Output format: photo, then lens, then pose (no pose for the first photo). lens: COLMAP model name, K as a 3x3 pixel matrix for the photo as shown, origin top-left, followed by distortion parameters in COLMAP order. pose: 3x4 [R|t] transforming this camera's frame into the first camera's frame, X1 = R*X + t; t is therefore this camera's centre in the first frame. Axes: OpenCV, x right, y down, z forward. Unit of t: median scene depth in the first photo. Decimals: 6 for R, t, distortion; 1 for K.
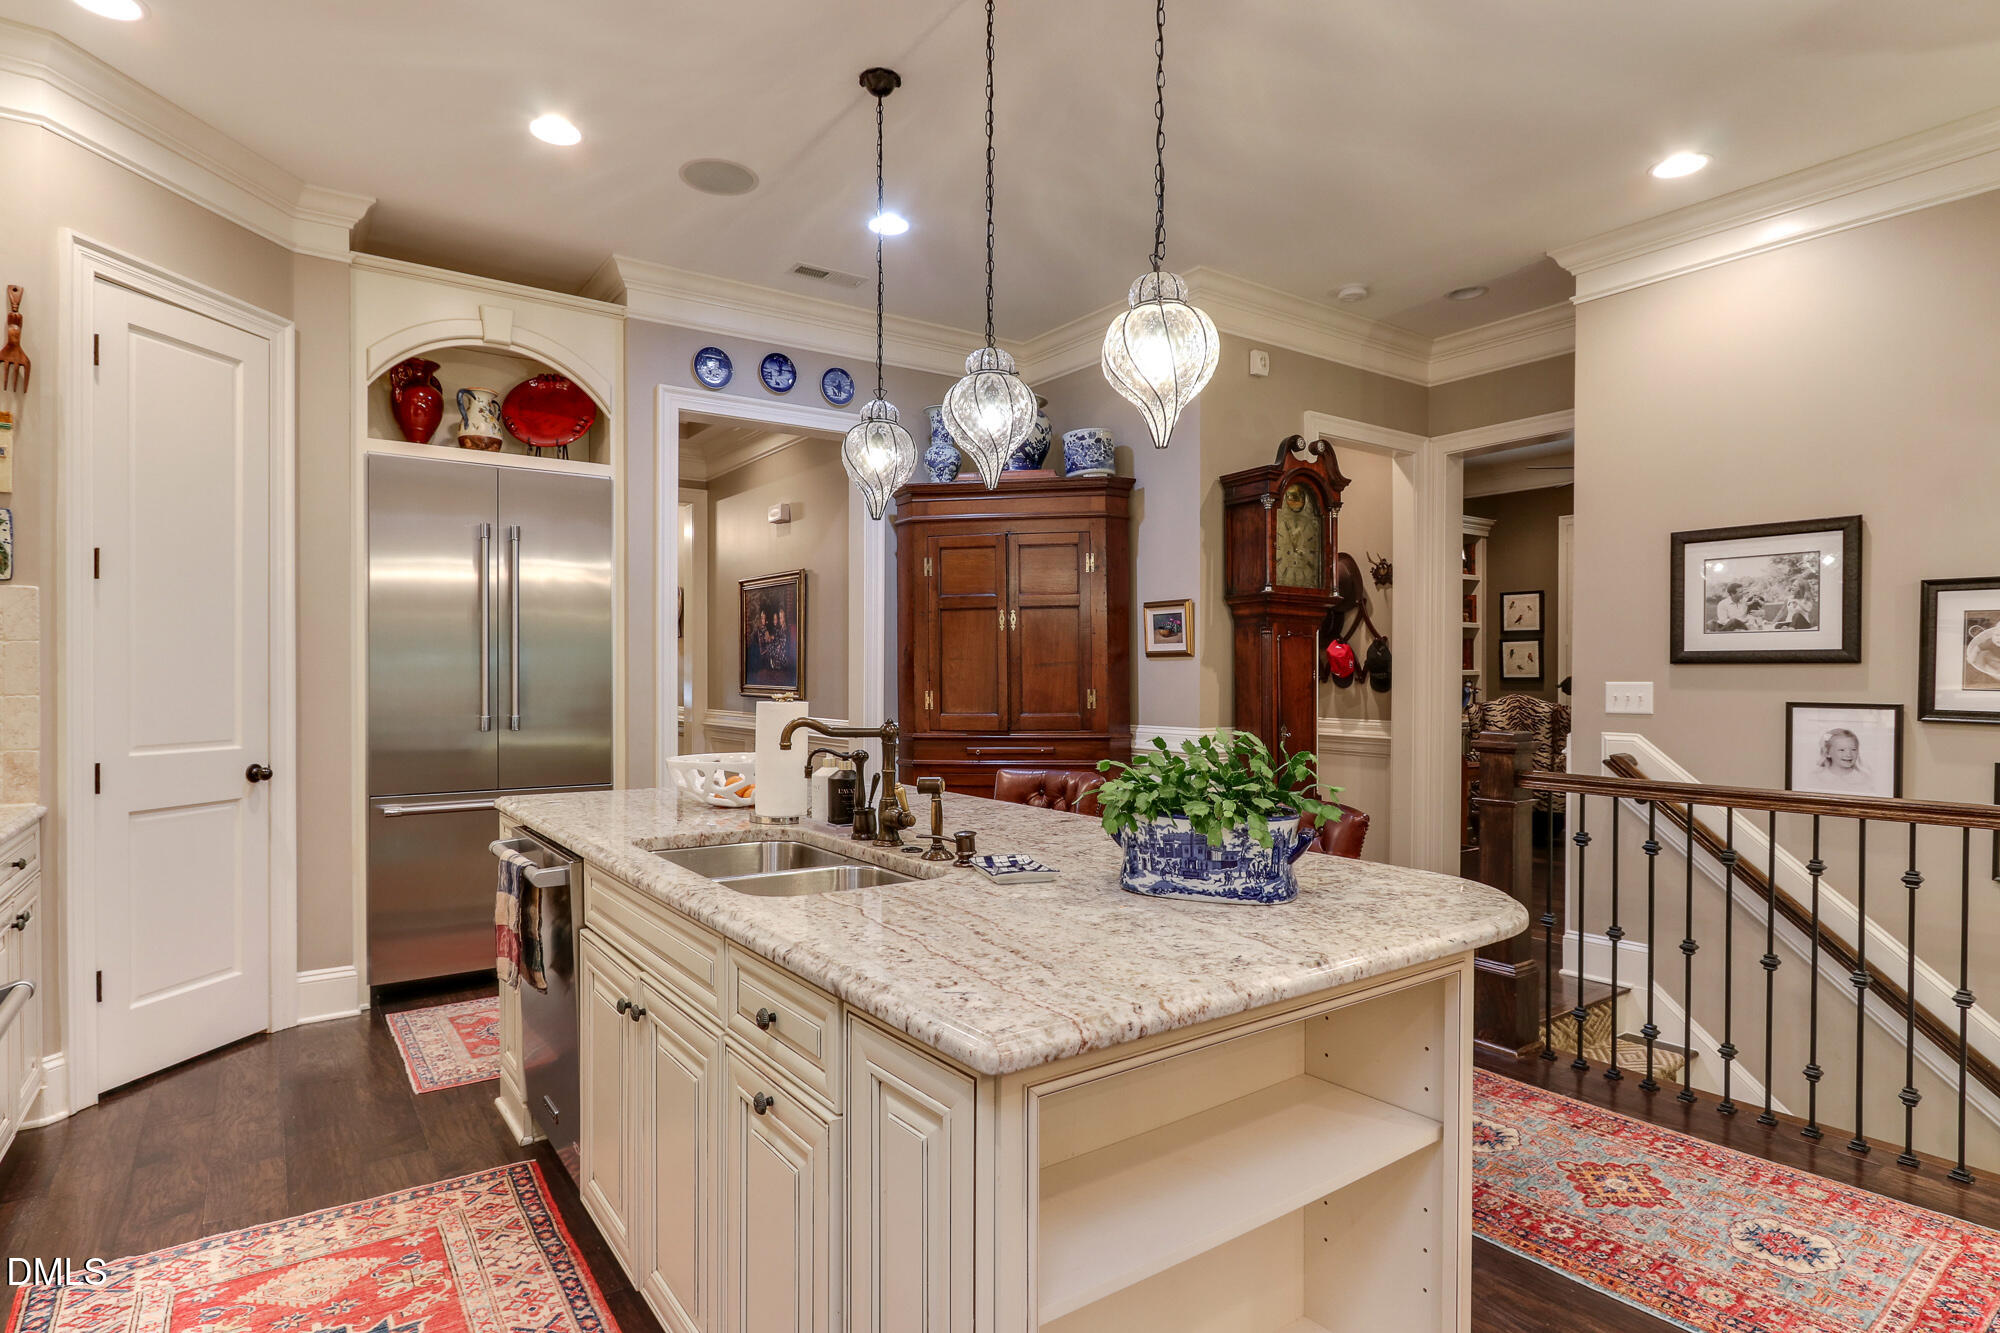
lens RADIAL K [[1056.8, 0, 1001.1], [0, 1056.8, 681.5], [0, 0, 1]] dist [-0.005673, 0.002478]
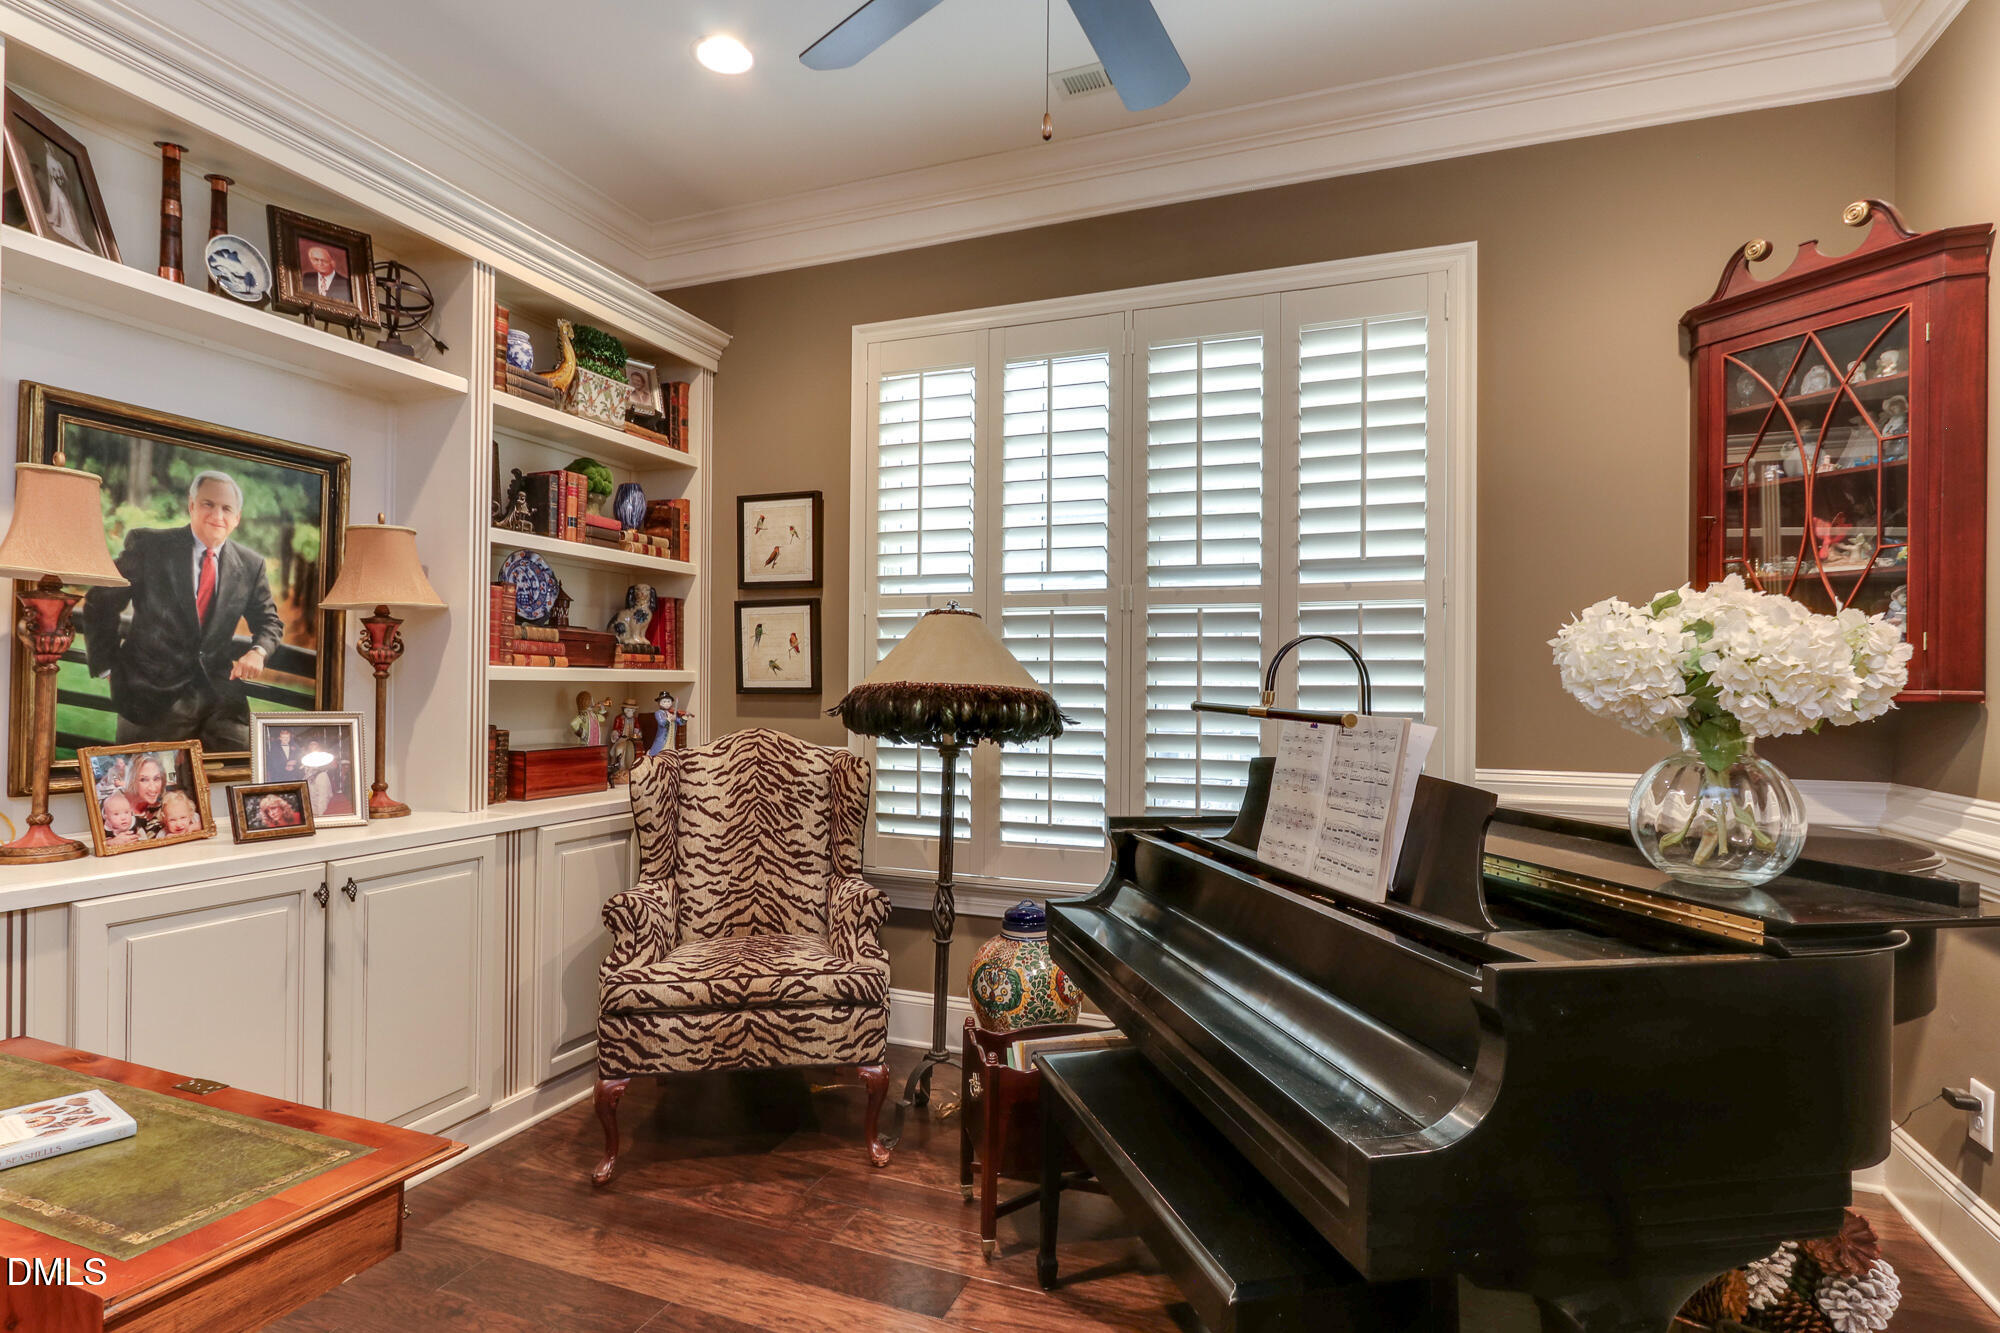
lens RADIAL K [[1056.8, 0, 992.4], [0, 1056.8, 674.8], [0, 0, 1]] dist [-0.005673, 0.002478]
pose [[0.845521, 0.009016, 0.533866, 0.335918], [-0.002978, 0.999921, -0.012171, -0.004289], [-0.533934, 0.008702, 0.845482, 0.582960]]
